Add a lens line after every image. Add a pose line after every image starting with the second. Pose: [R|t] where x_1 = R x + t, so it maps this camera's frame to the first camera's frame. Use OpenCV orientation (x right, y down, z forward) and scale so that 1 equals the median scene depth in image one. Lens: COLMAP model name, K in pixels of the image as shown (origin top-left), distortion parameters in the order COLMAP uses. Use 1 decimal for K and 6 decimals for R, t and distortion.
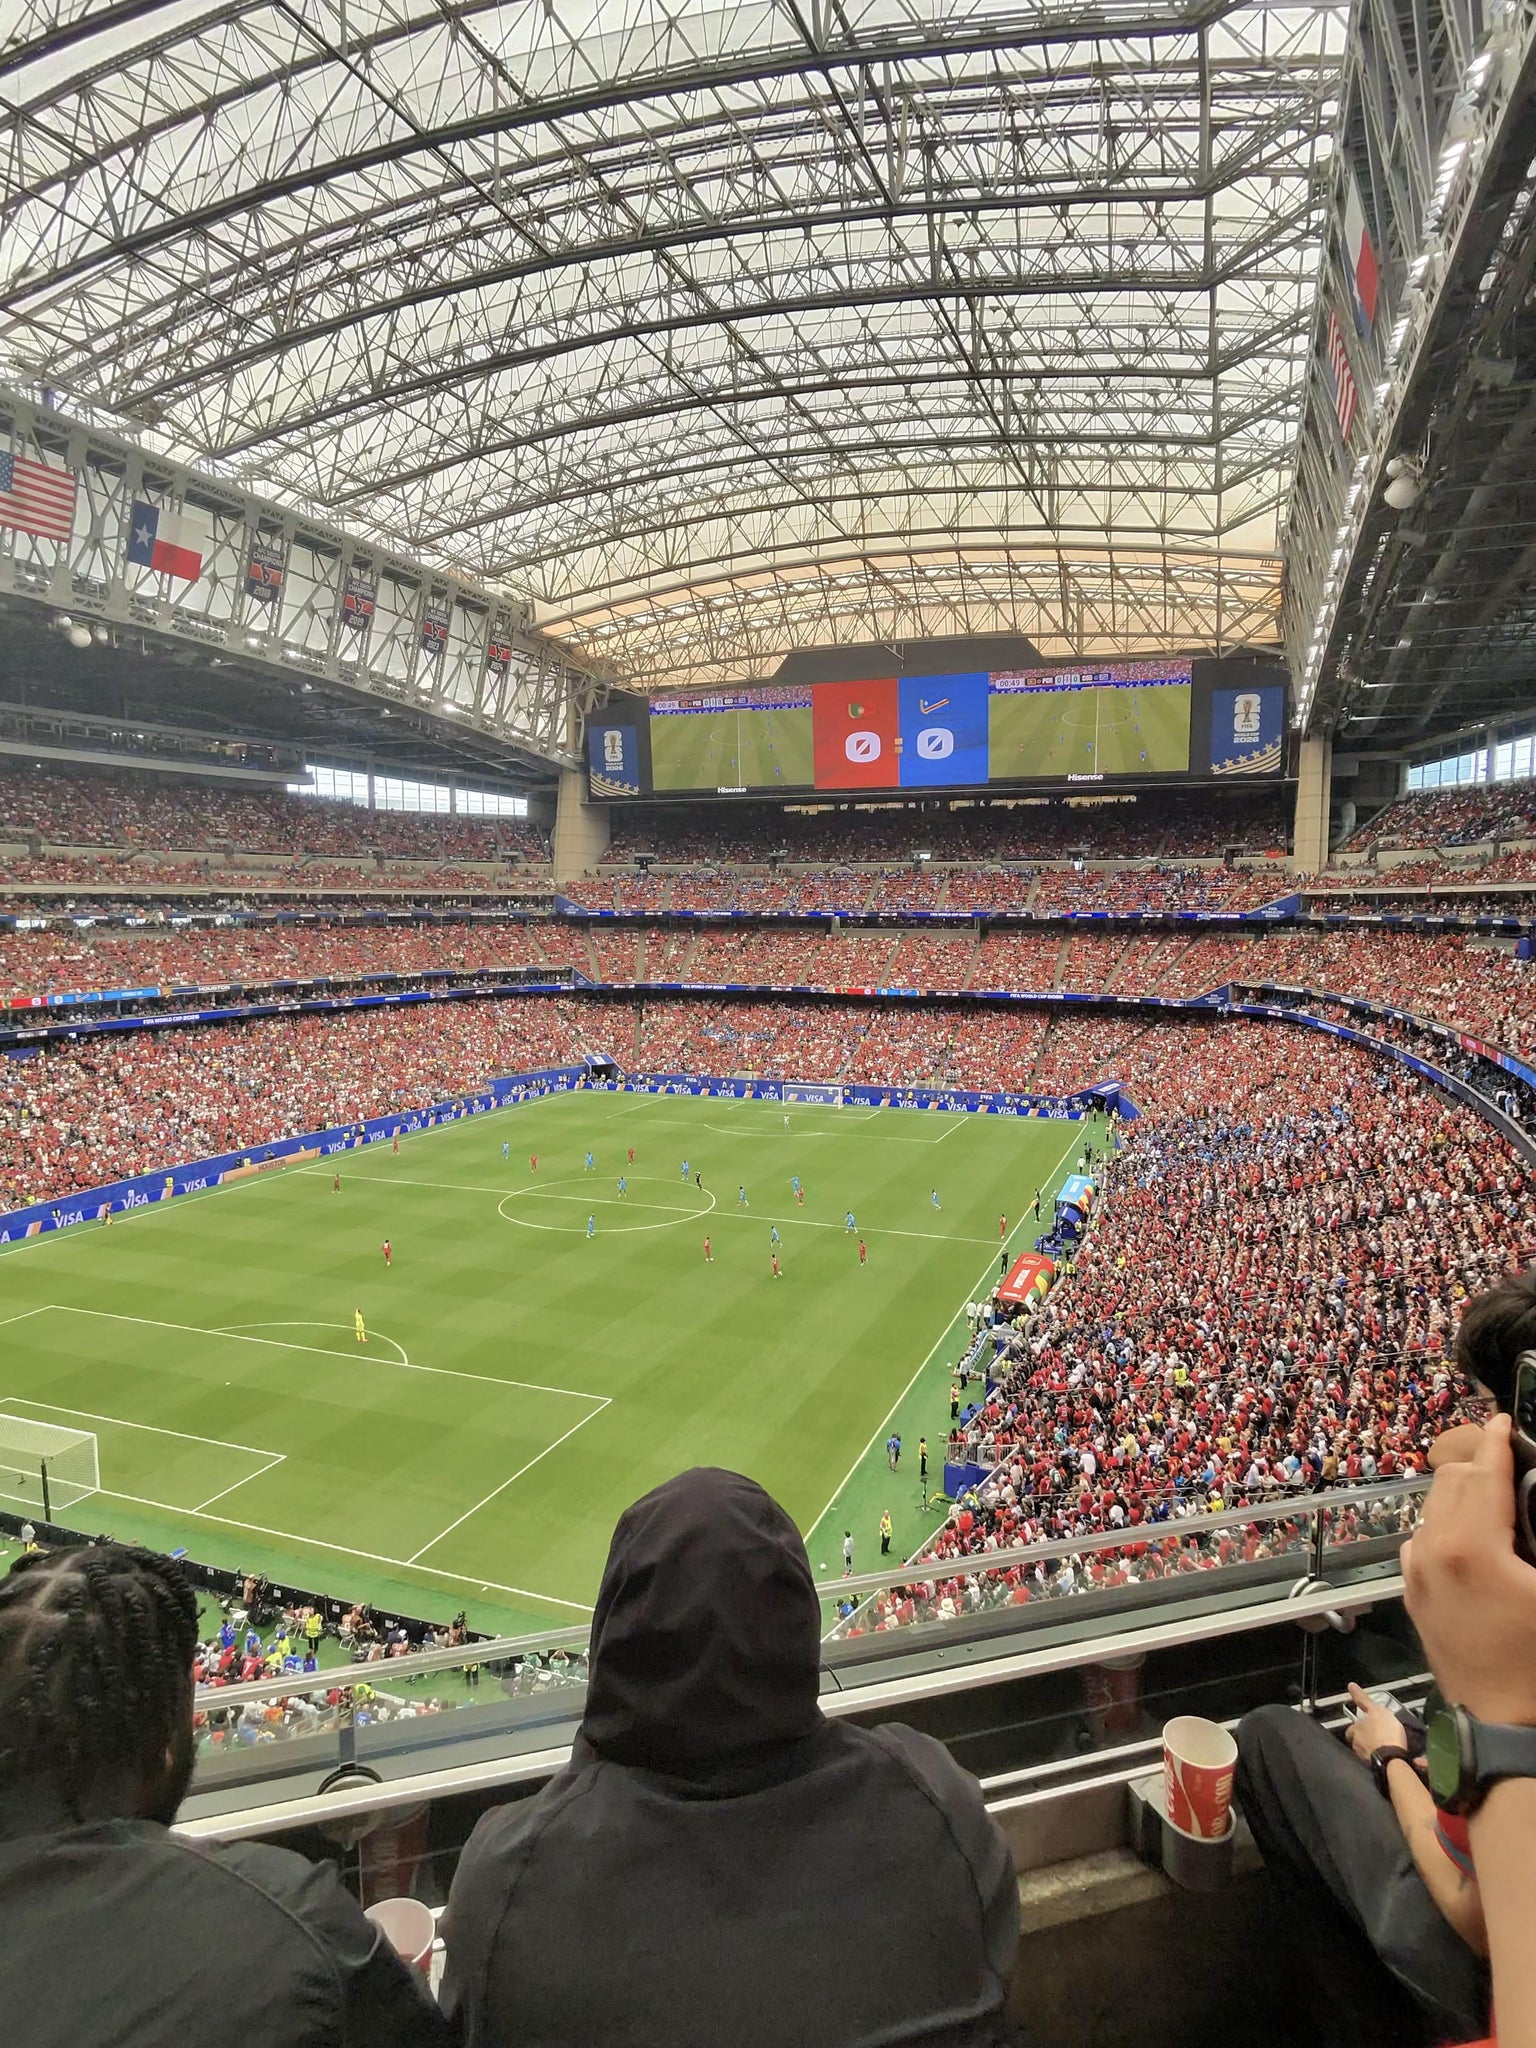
lens RADIAL K [[1222.8, 0, 768.0], [0, 1222.8, 1024.0], [0, 0, 1]] dist [0.053269, 0.000519]
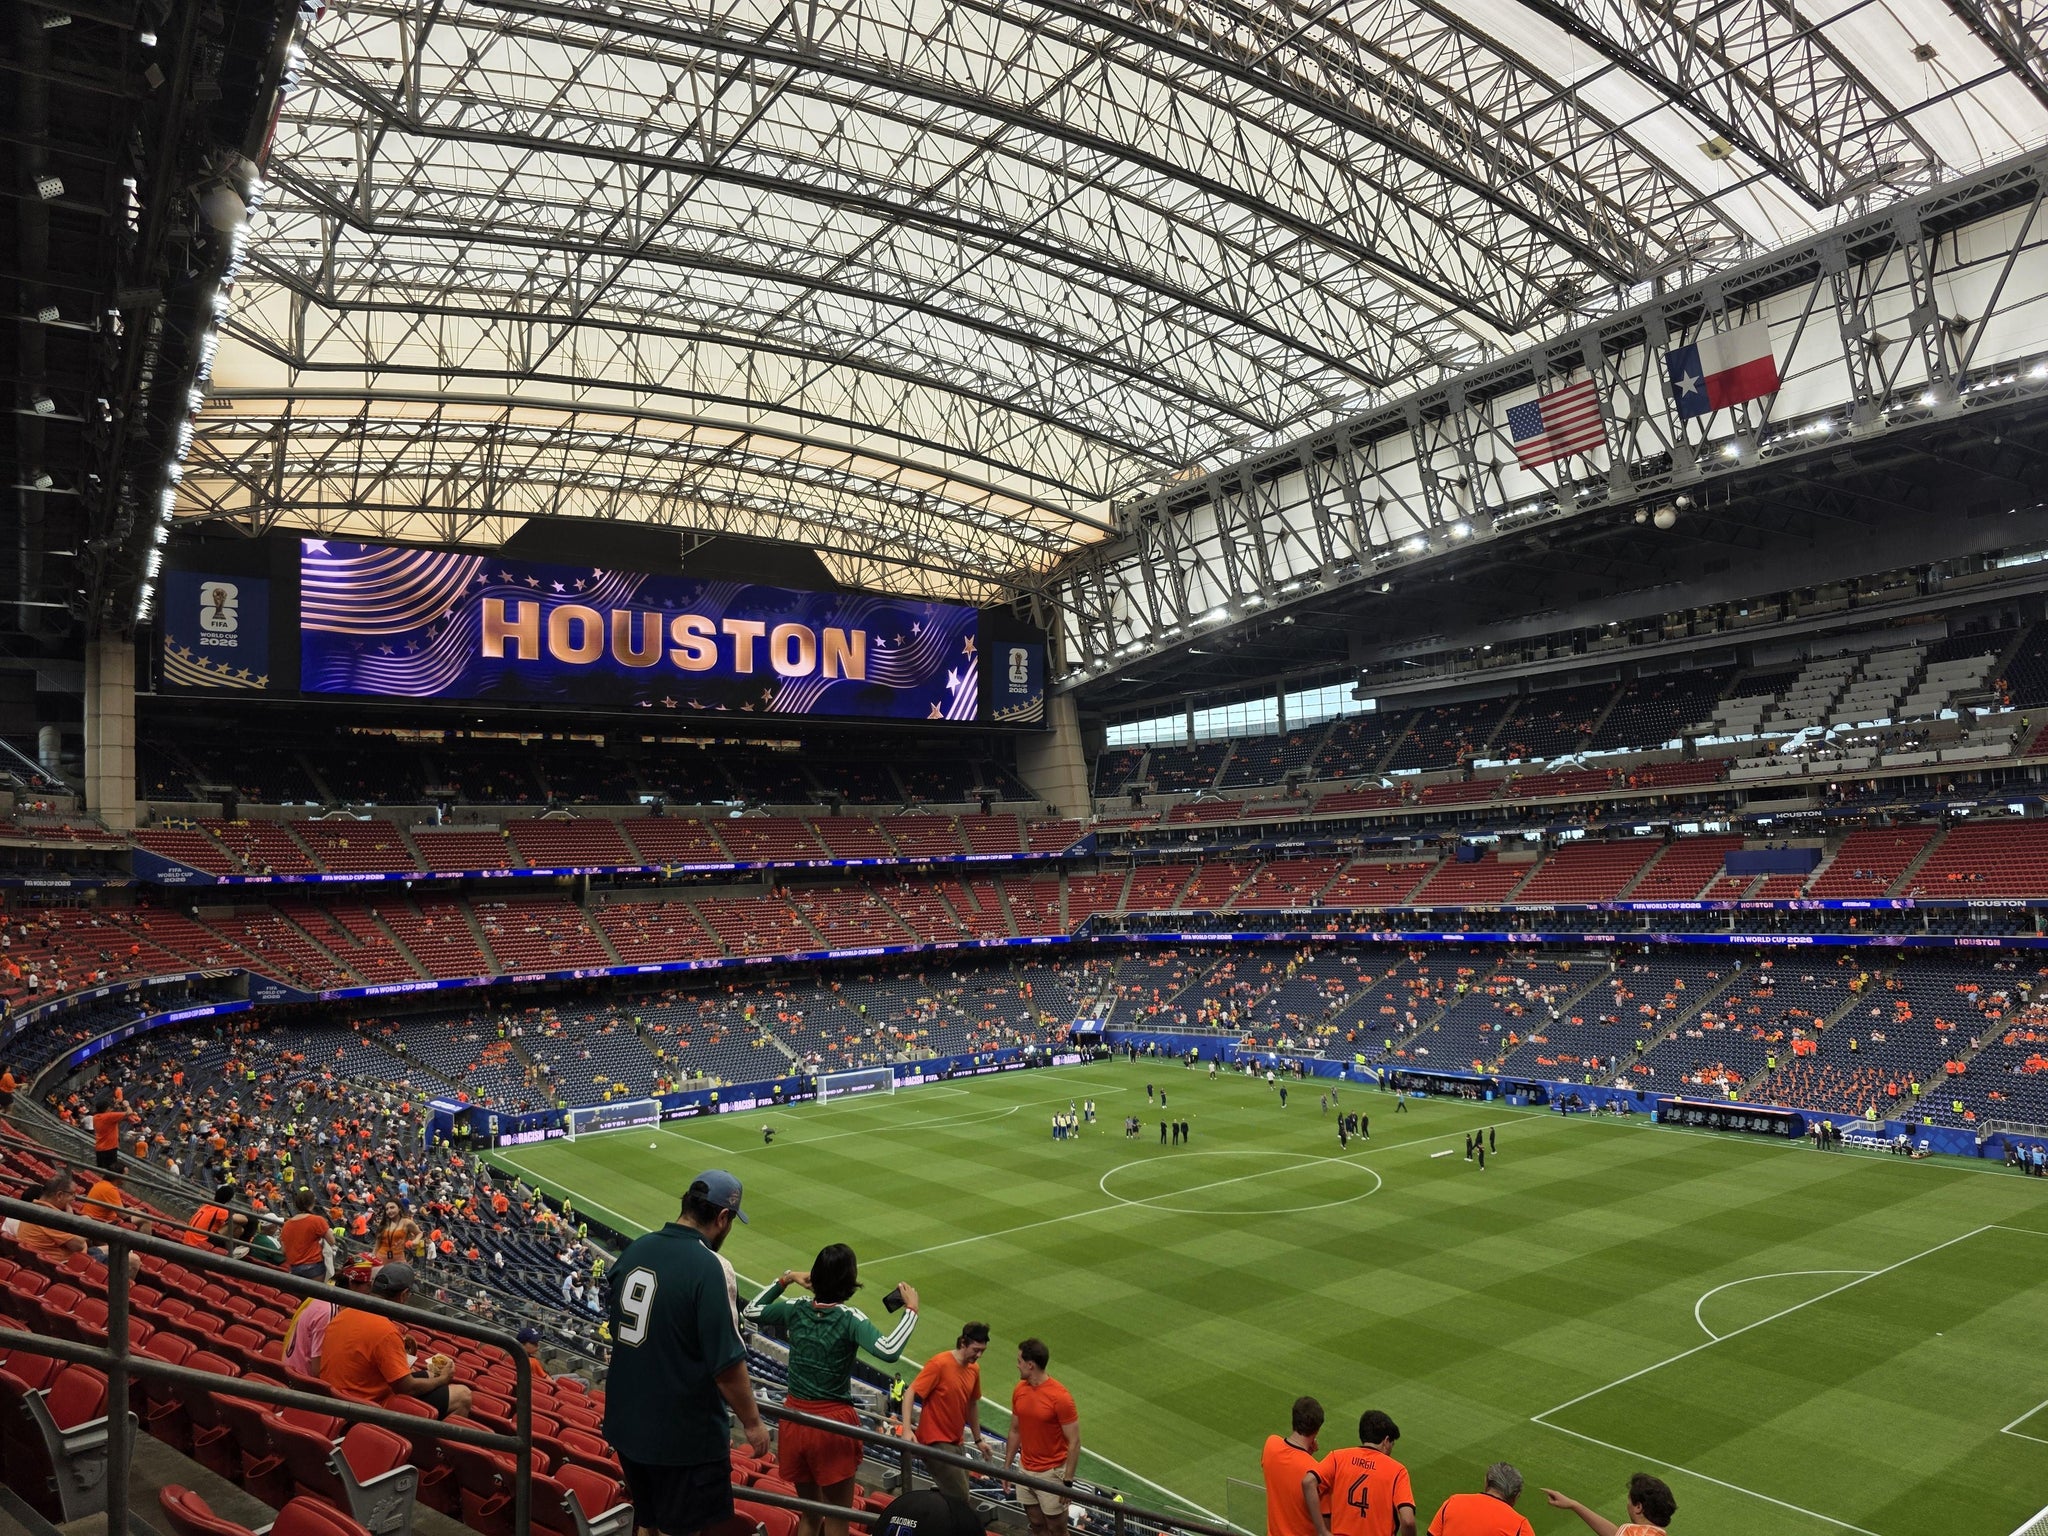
lens RADIAL K [[1405.8, 0, 1026.7], [0, 1405.8, 820.0], [0, 0, 1]] dist [0.077827, 0.000692]
pose [[0.549885, 0.013302, 0.835134, -0.599050], [0.124405, 0.987416, -0.097641, -0.005036], [-0.825923, 0.157586, 0.541311, 0.367805]]
